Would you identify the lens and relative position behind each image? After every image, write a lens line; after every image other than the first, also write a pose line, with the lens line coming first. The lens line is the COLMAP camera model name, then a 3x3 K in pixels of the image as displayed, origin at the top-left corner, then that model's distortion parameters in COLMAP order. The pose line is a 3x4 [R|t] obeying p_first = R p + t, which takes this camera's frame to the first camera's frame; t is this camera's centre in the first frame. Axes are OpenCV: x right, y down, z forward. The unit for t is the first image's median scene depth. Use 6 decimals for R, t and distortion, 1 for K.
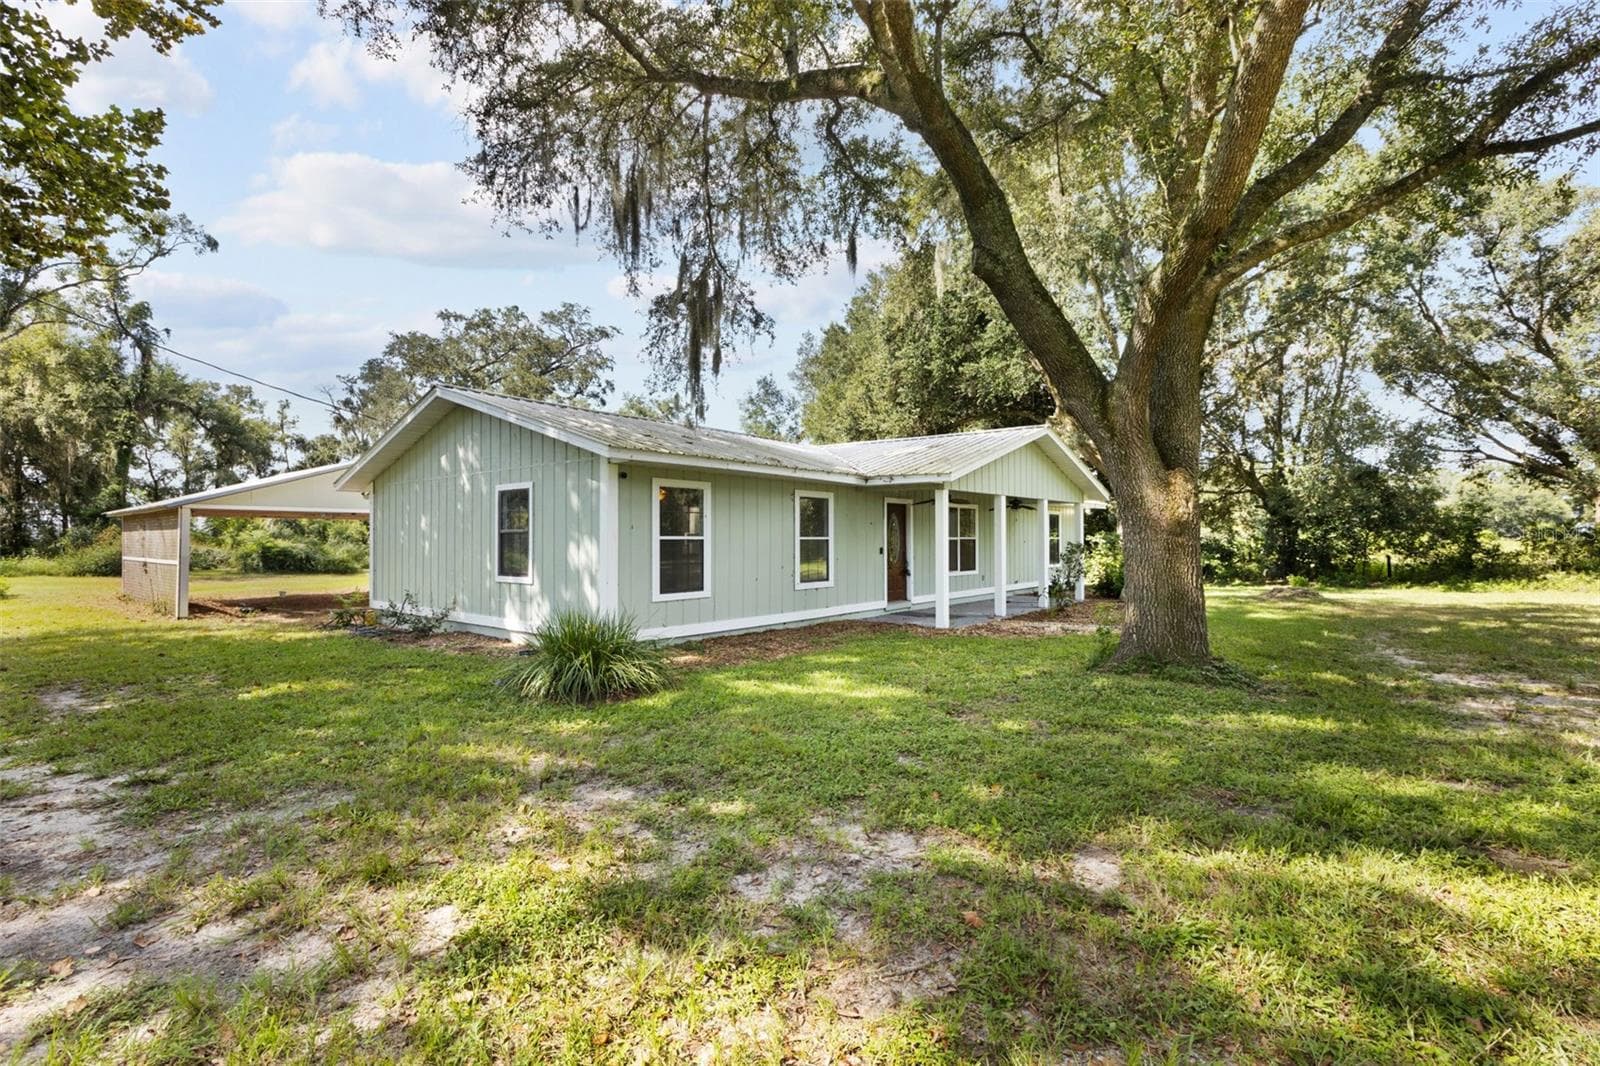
lens RADIAL K [[706.9, 0, 800.0], [0, 706.9, 533.0], [0, 0, 1]] dist [-0.000581, 0.001176]
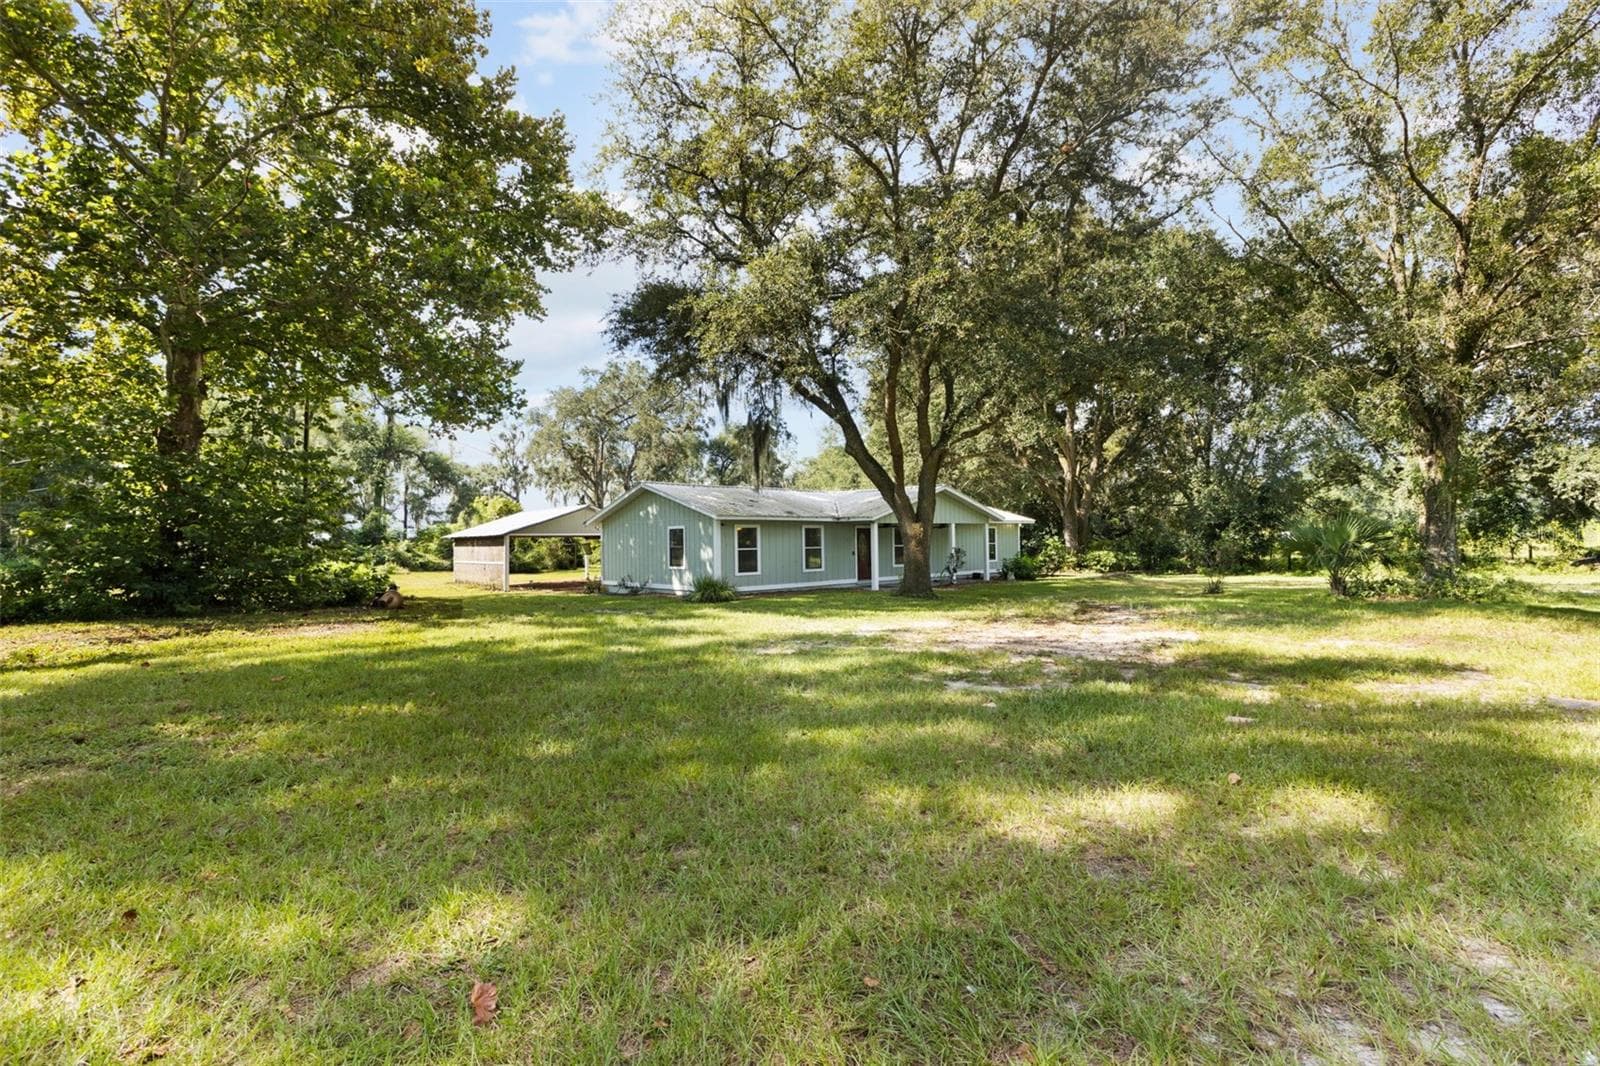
lens RADIAL K [[706.9, 0, 800.0], [0, 706.9, 533.0], [0, 0, 1]] dist [-0.000581, 0.001176]
pose [[0.990337, -0.015863, -0.137768, 0.230993], [0.015456, 0.999872, -0.004027, -0.023545], [0.137815, 0.001858, 0.990456, -0.909476]]
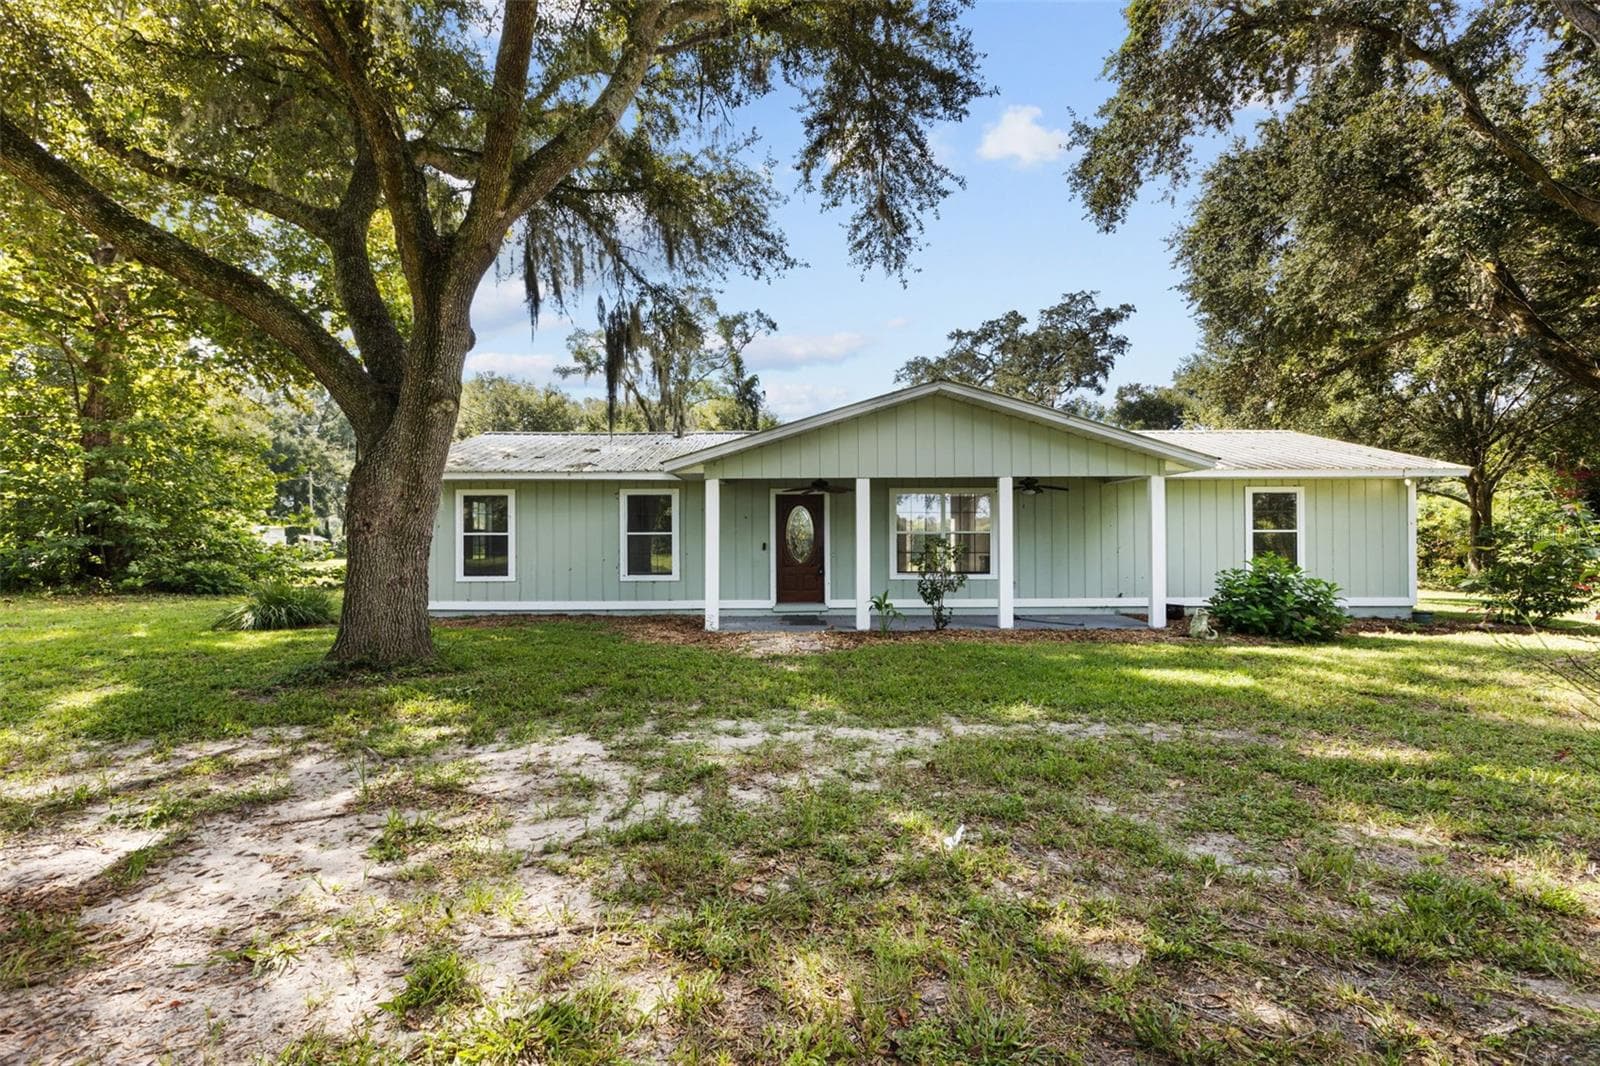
lens RADIAL K [[706.9, 0, 800.0], [0, 706.9, 533.0], [0, 0, 1]] dist [-0.000581, 0.001176]
pose [[0.639465, -0.005873, -0.768798, 0.838746], [0.008173, 0.999966, -0.000840, 0.007260], [0.768777, -0.005746, 0.639492, 0.423339]]
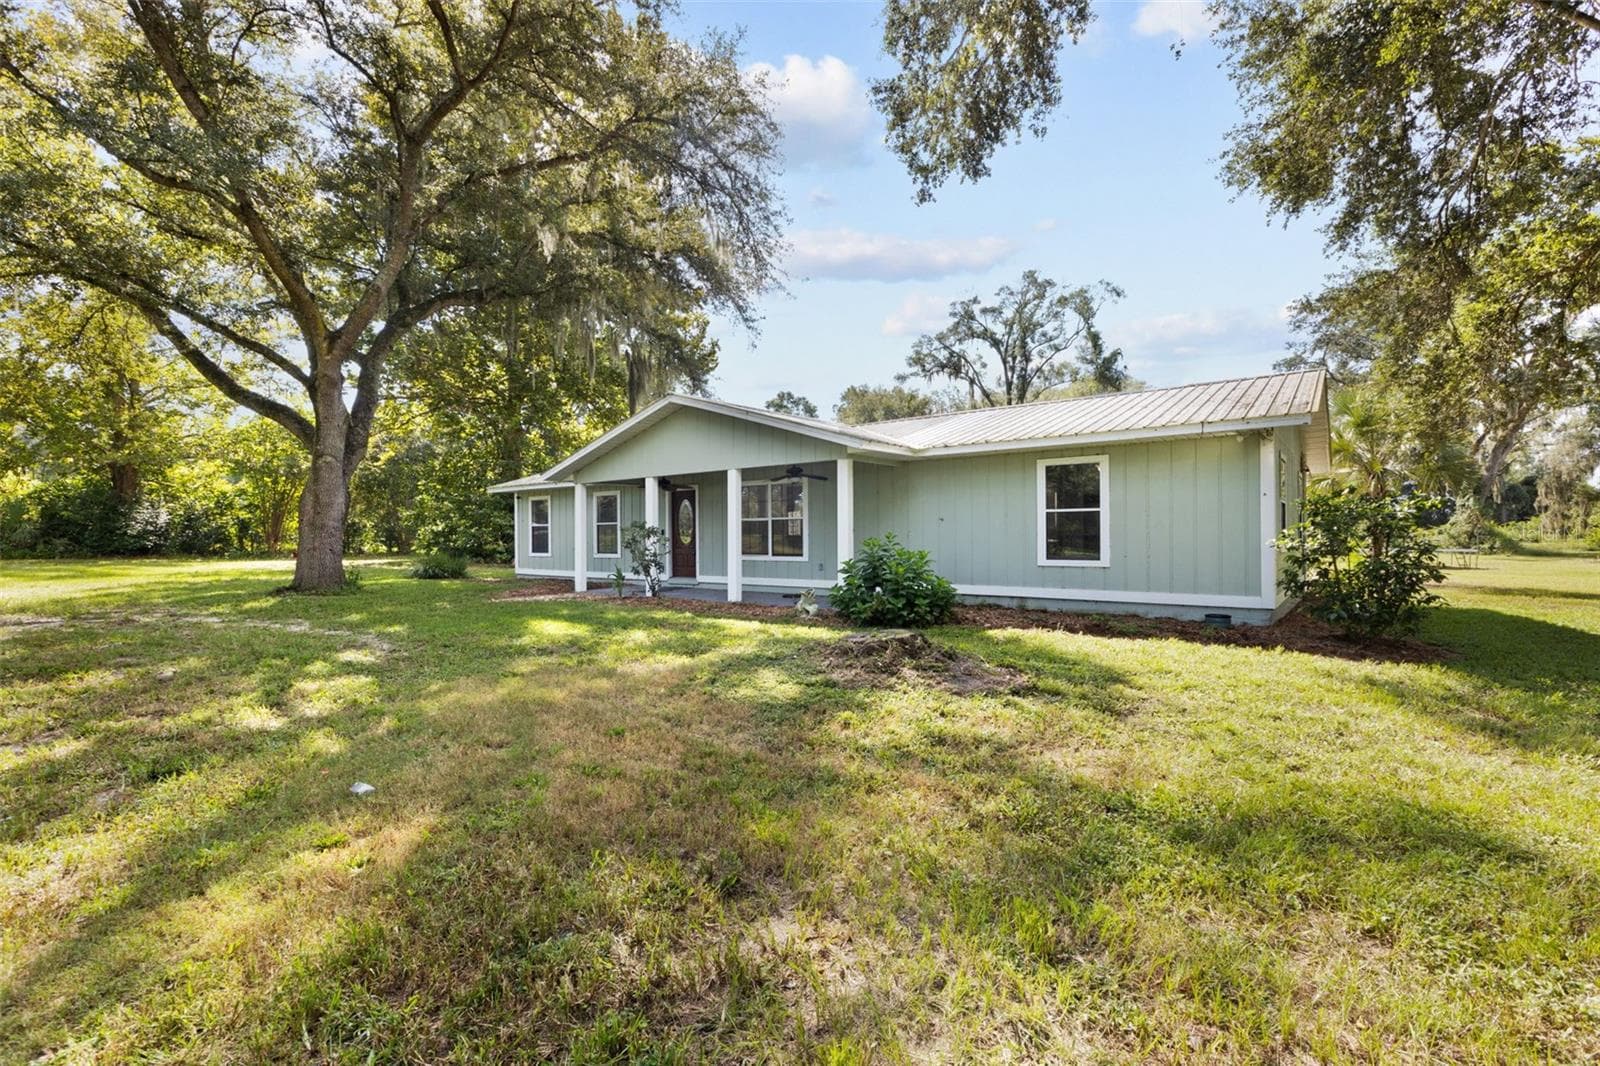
lens RADIAL K [[706.9, 0, 800.0], [0, 706.9, 533.0], [0, 0, 1]] dist [-0.000581, 0.001176]
pose [[0.025480, 0.001268, -0.999675, 1.268432], [0.014861, 0.999888, 0.001647, 0.026973], [0.999565, -0.014898, 0.025459, 1.158437]]
